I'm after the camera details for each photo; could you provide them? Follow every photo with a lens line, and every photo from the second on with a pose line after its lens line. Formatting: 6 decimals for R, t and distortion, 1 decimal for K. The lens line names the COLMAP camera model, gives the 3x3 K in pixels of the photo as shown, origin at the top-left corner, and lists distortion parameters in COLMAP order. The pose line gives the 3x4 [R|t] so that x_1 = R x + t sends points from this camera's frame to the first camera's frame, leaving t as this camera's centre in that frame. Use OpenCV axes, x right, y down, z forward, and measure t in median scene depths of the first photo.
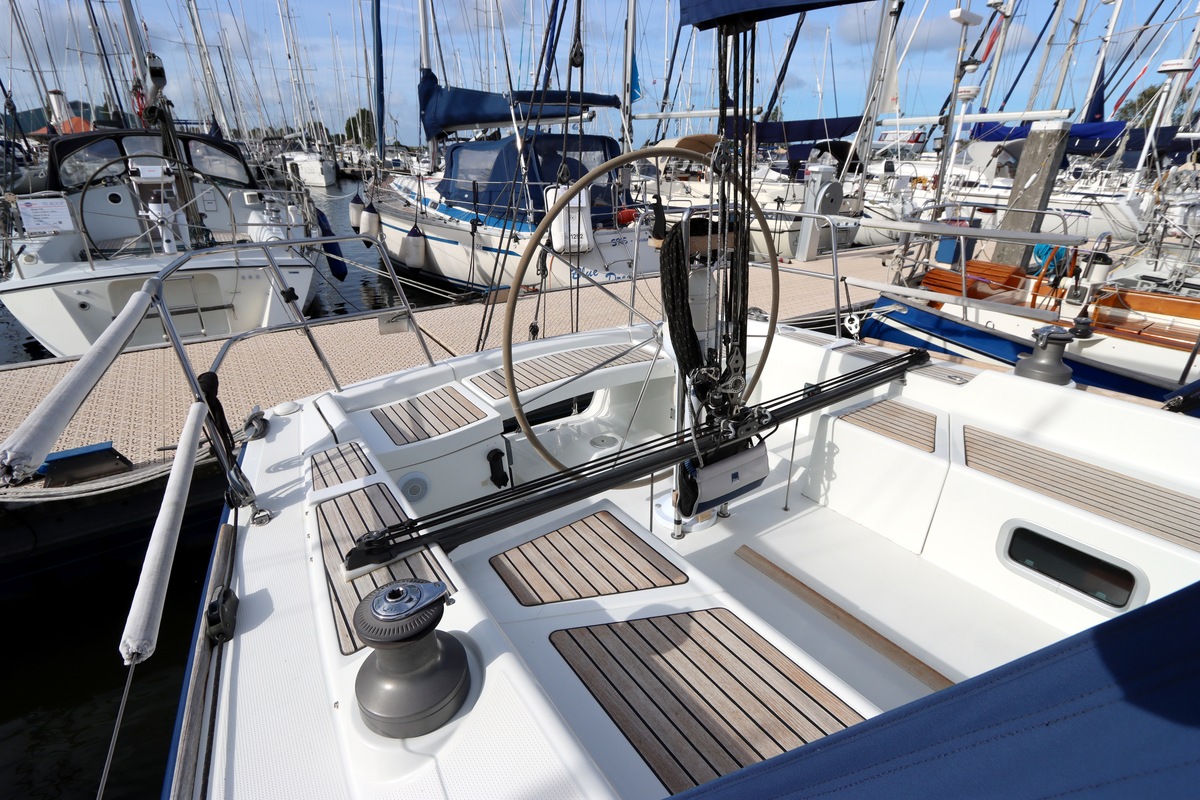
lens RADIAL K [[573.6, 0, 601.0], [0, 573.6, 393.7], [0, 0, 1]] dist [-0.017028, 0.002291]
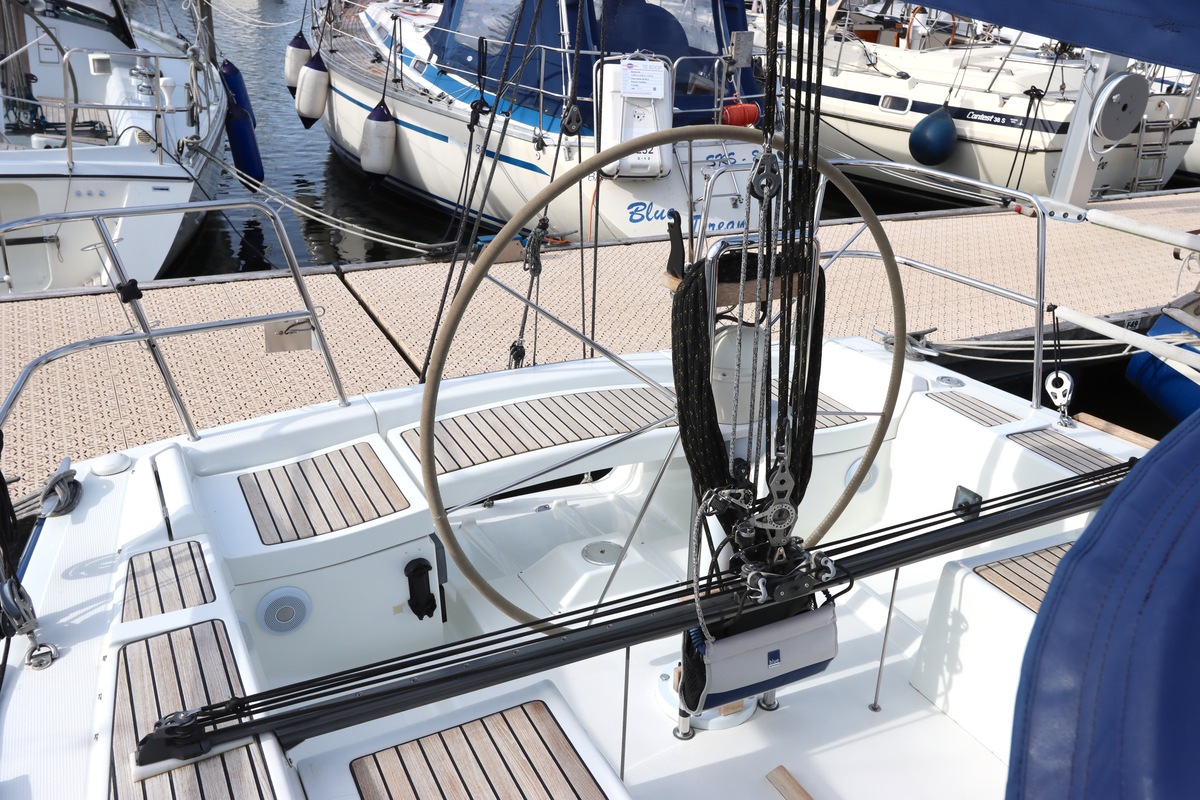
lens RADIAL K [[1031.5, 0, 597.9], [0, 1031.5, 397.2], [0, 0, 1]] dist [-0.006003, 0.058990]
pose [[0.990363, 0.089934, -0.105326, 0.124935], [-0.088414, 0.995902, 0.019019, -0.128783], [0.106605, -0.009524, 0.994256, -0.121511]]
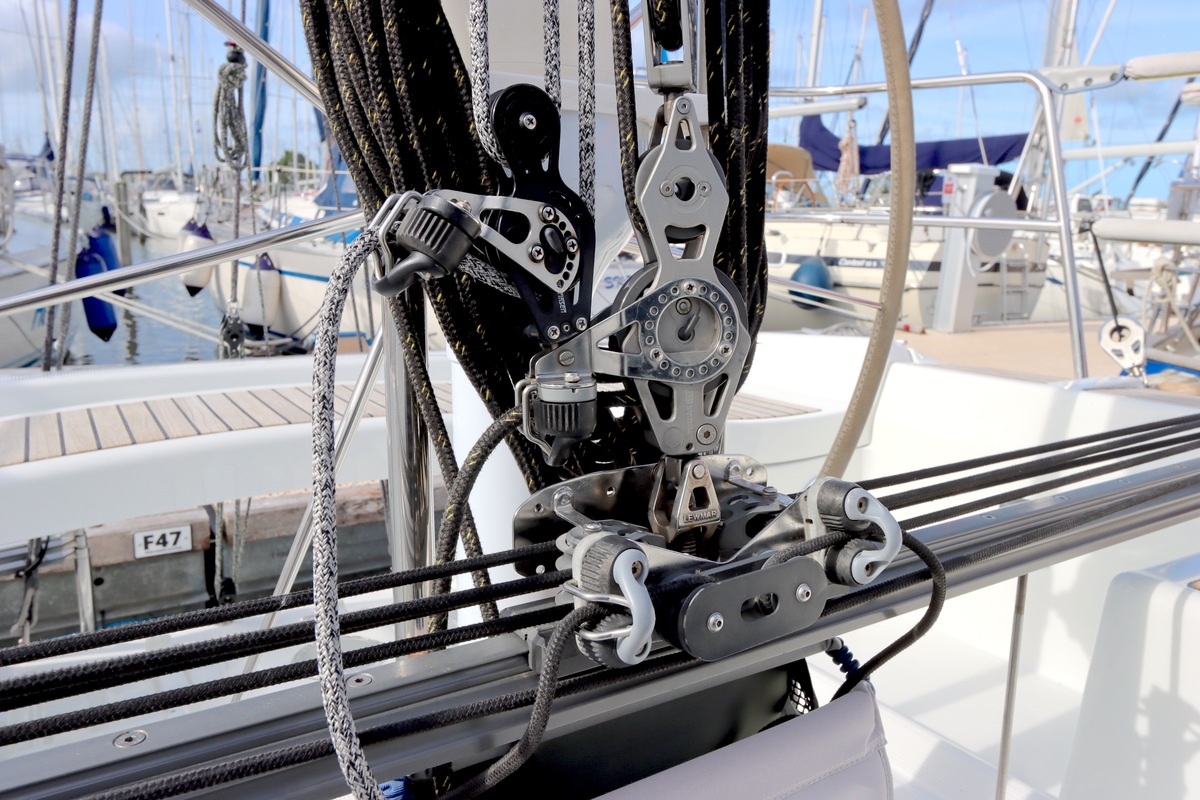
lens RADIAL K [[879.6, 0, 593.8], [0, 879.6, 388.6], [0, 0, 1]] dist [0.009709, -0.010165]
pose [[0.998591, 0.032401, -0.042018, 0.188886], [-0.040495, 0.977092, -0.208930, 0.048239], [0.034286, 0.210337, 0.977028, 0.640904]]
